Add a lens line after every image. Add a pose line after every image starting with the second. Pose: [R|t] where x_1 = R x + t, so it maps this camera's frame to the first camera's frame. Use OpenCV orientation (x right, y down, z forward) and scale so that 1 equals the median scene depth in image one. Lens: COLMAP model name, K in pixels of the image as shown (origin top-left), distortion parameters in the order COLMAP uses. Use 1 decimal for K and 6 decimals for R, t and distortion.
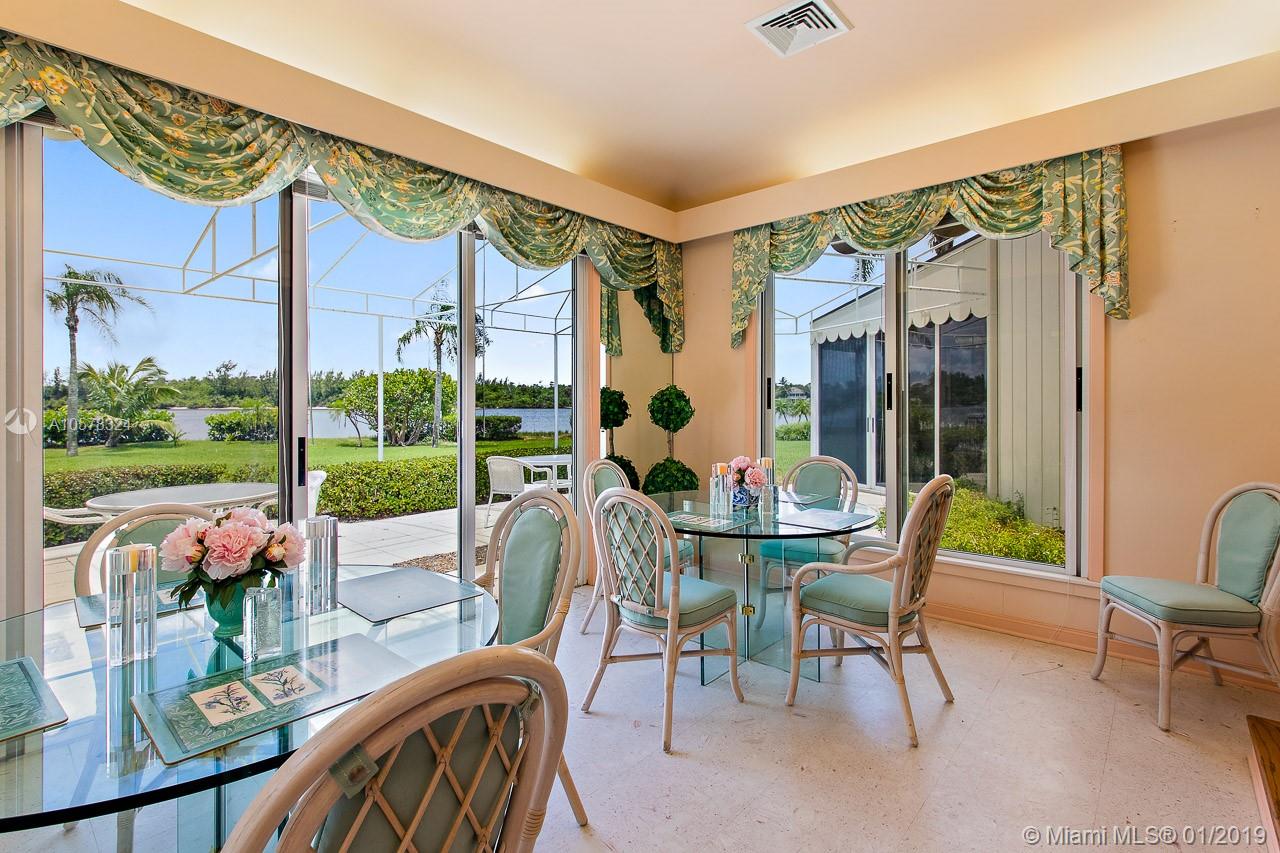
lens RADIAL K [[598.0, 0, 634.2], [0, 598.0, 403.7], [0, 0, 1]] dist [-0.000173, -0.001800]
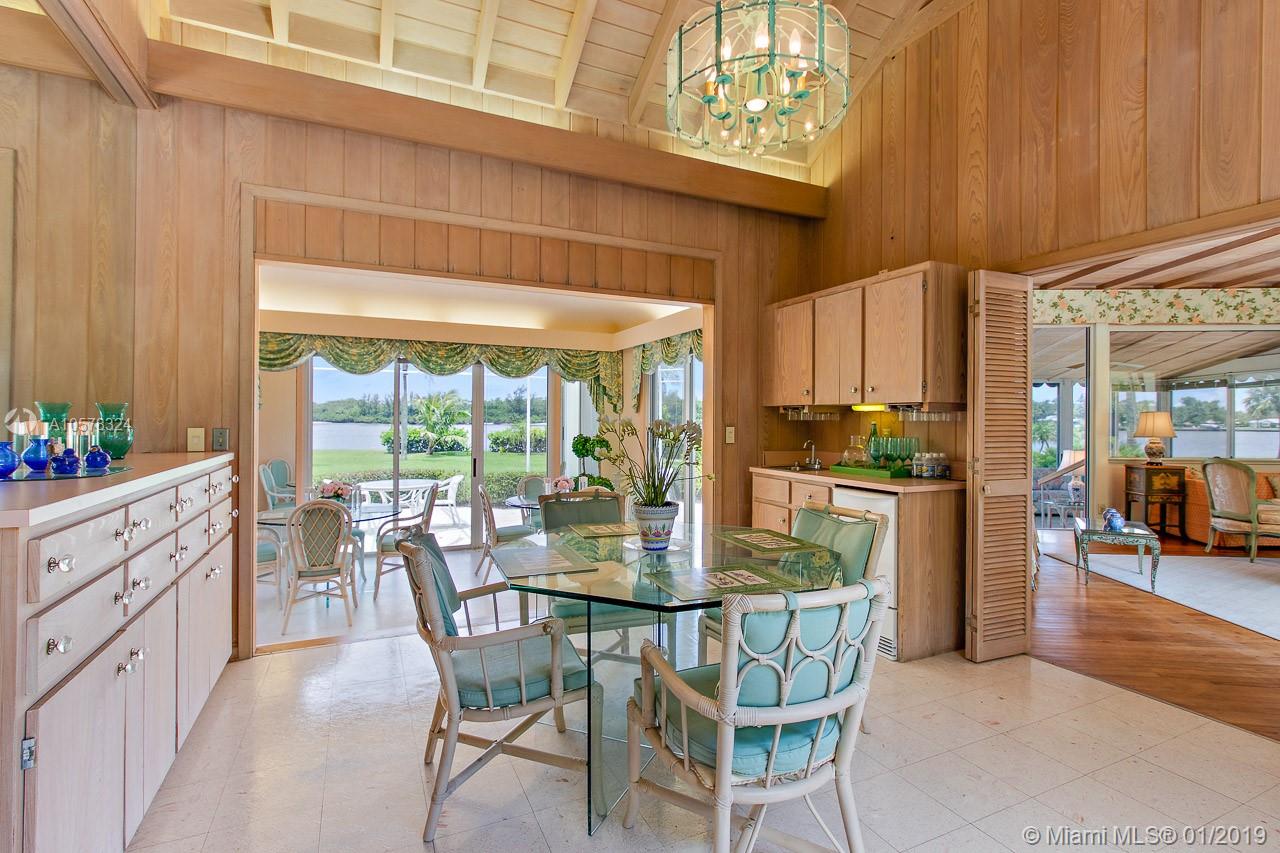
lens RADIAL K [[598.0, 0, 641.6], [0, 598.0, 418.4], [0, 0, 1]] dist [-0.000173, -0.001800]
pose [[0.920162, 0.006085, -0.391490, 0.106495], [-0.008103, 0.999961, -0.003503, -0.009218], [0.391454, 0.006395, 0.920176, -0.071384]]
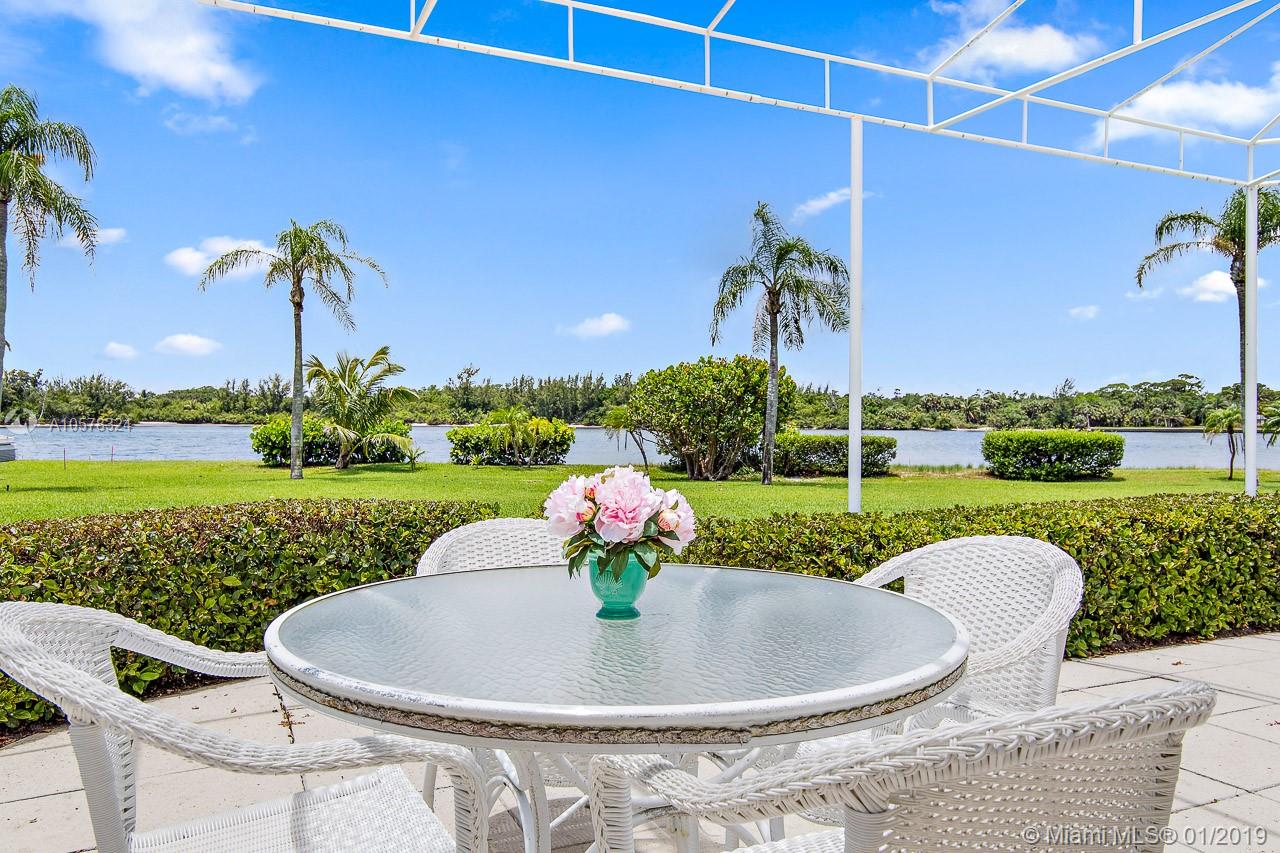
lens RADIAL K [[913.1, 0, 636.9], [0, 913.1, 434.7], [0, 0, 1]] dist [0.005728, -0.002039]
pose [[0.914538, 0.013262, -0.404282, -0.078429], [-0.007920, 0.999858, 0.014884, 0.009969], [0.404422, -0.010410, 0.914513, 0.106151]]
